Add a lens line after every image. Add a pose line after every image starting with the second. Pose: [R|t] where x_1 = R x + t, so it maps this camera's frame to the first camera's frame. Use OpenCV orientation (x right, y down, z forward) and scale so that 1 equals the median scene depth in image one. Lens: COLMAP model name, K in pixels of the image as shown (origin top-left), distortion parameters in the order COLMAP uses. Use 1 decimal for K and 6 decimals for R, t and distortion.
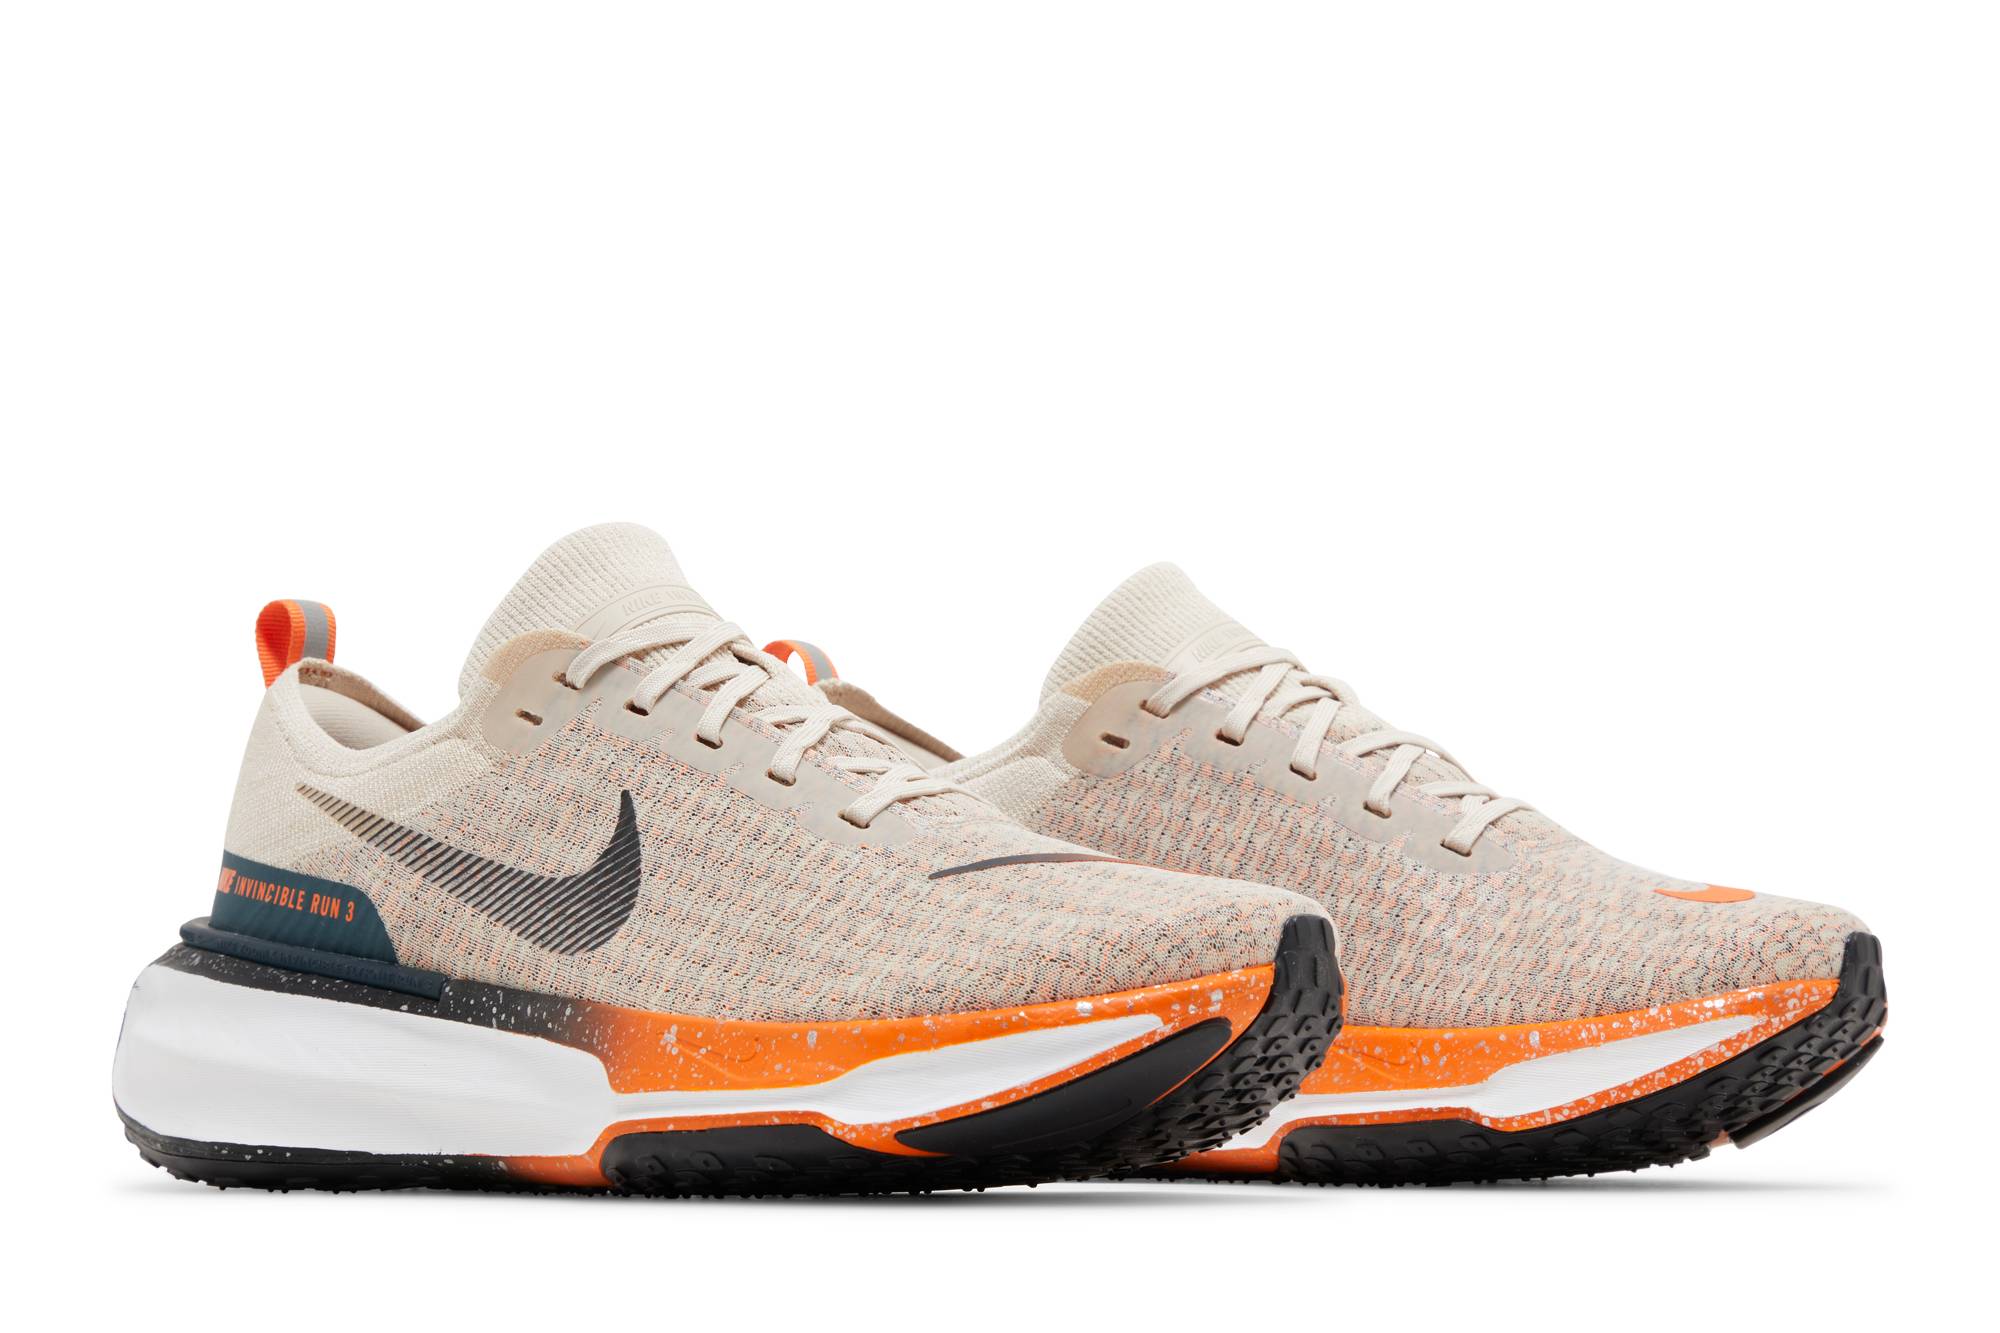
lens RADIAL K [[4817.6, 0, 1000.0], [0, 4817.6, 666.5], [0, 0, 1]] dist [0.368331, 0.040299]
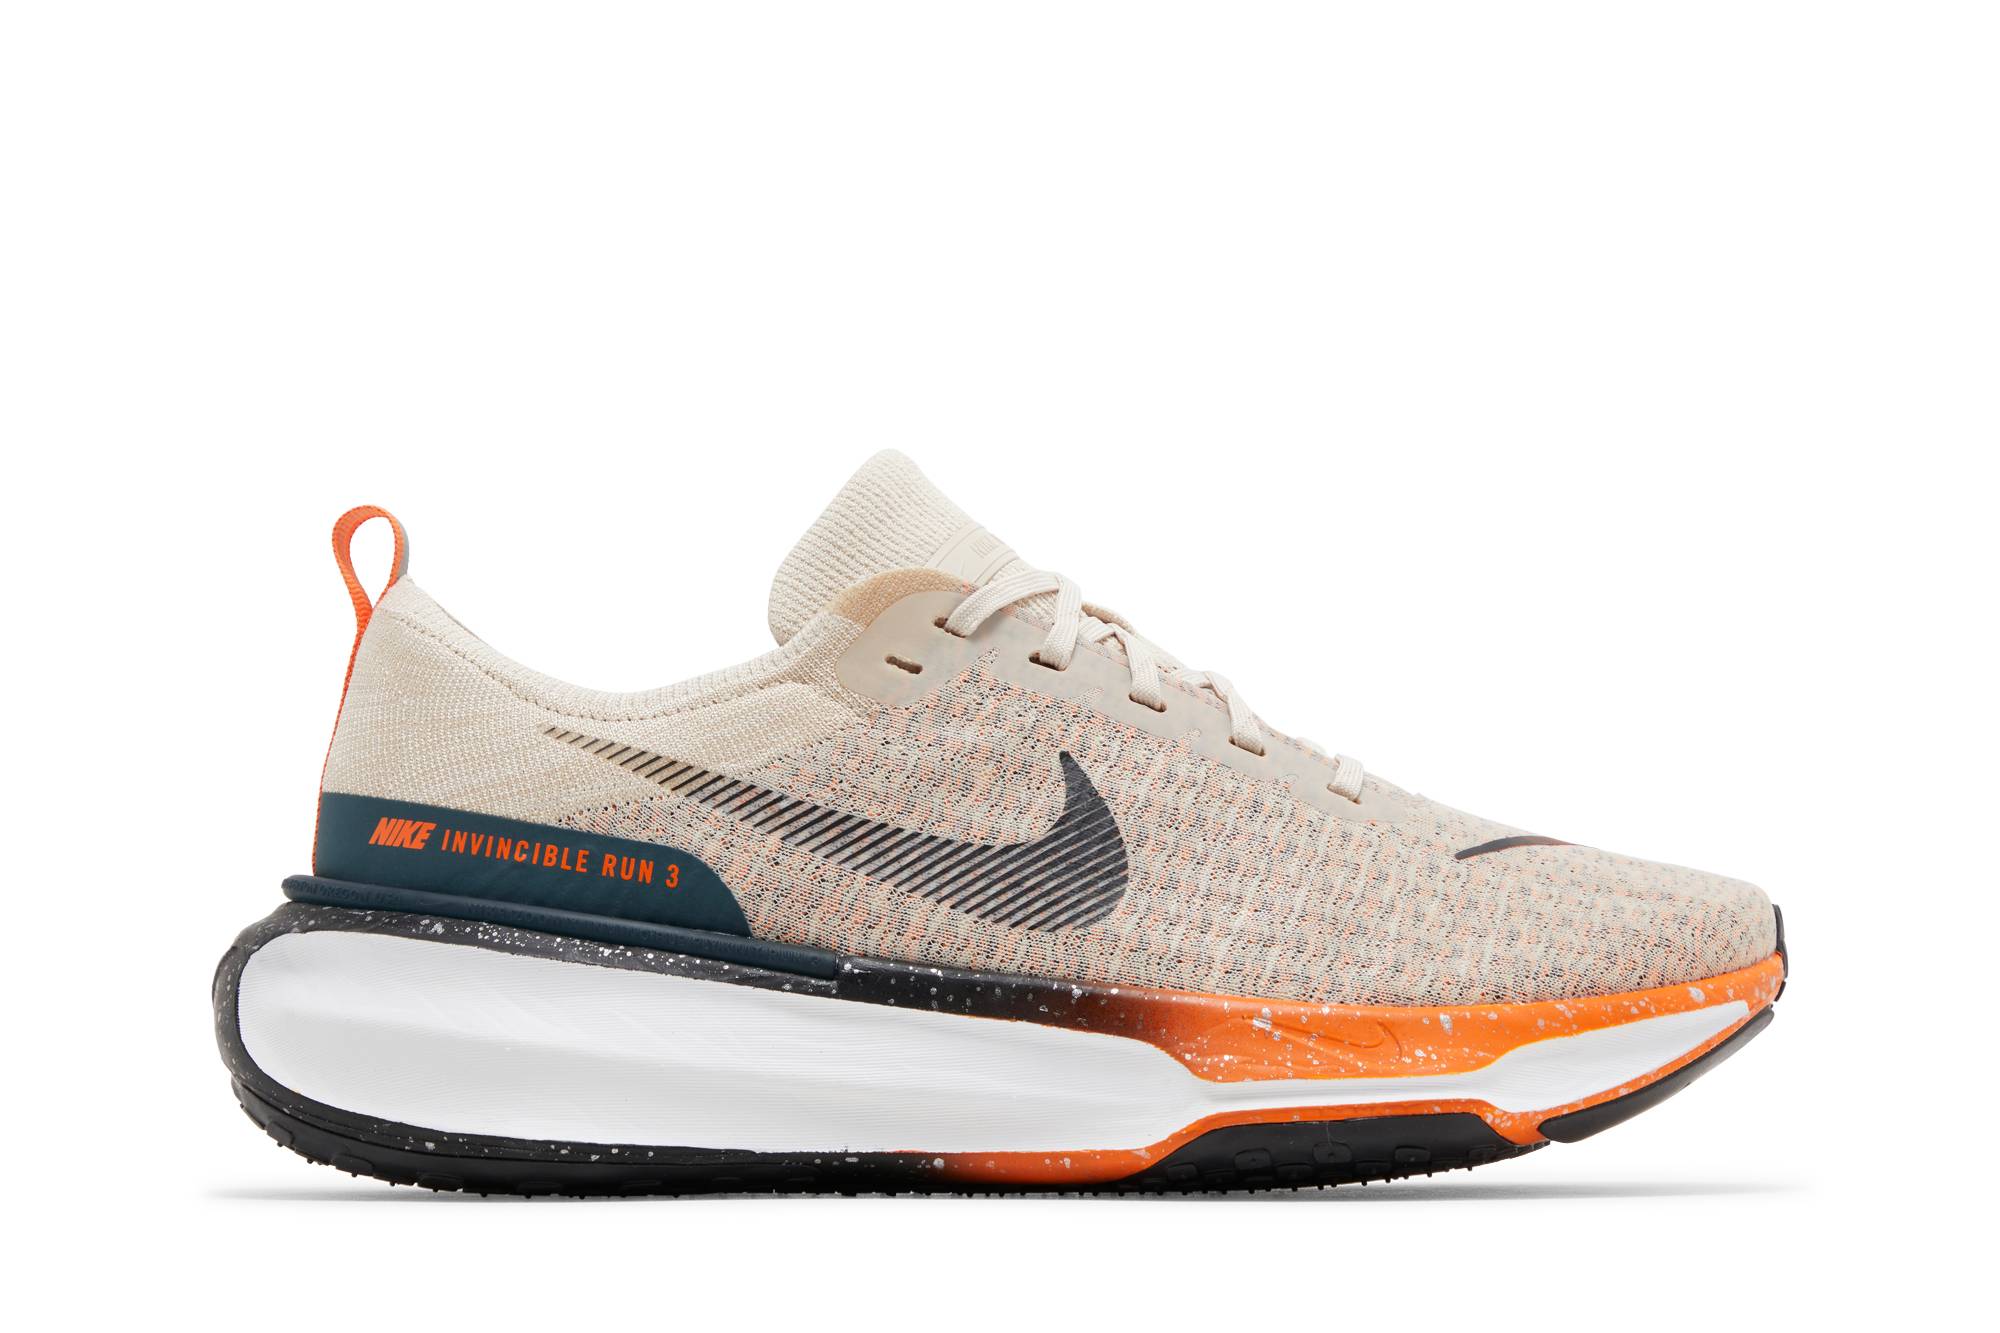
lens RADIAL K [[4988.1, 0, 1000.0], [0, 4988.1, 666.5], [0, 0, 1]] dist [-0.032750, 0.437776]
pose [[0.733133, 0.050193, 0.678230, -0.718064], [-0.051657, 0.998502, -0.018057, 0.026953], [-0.678120, -0.021798, 0.734628, 0.315207]]
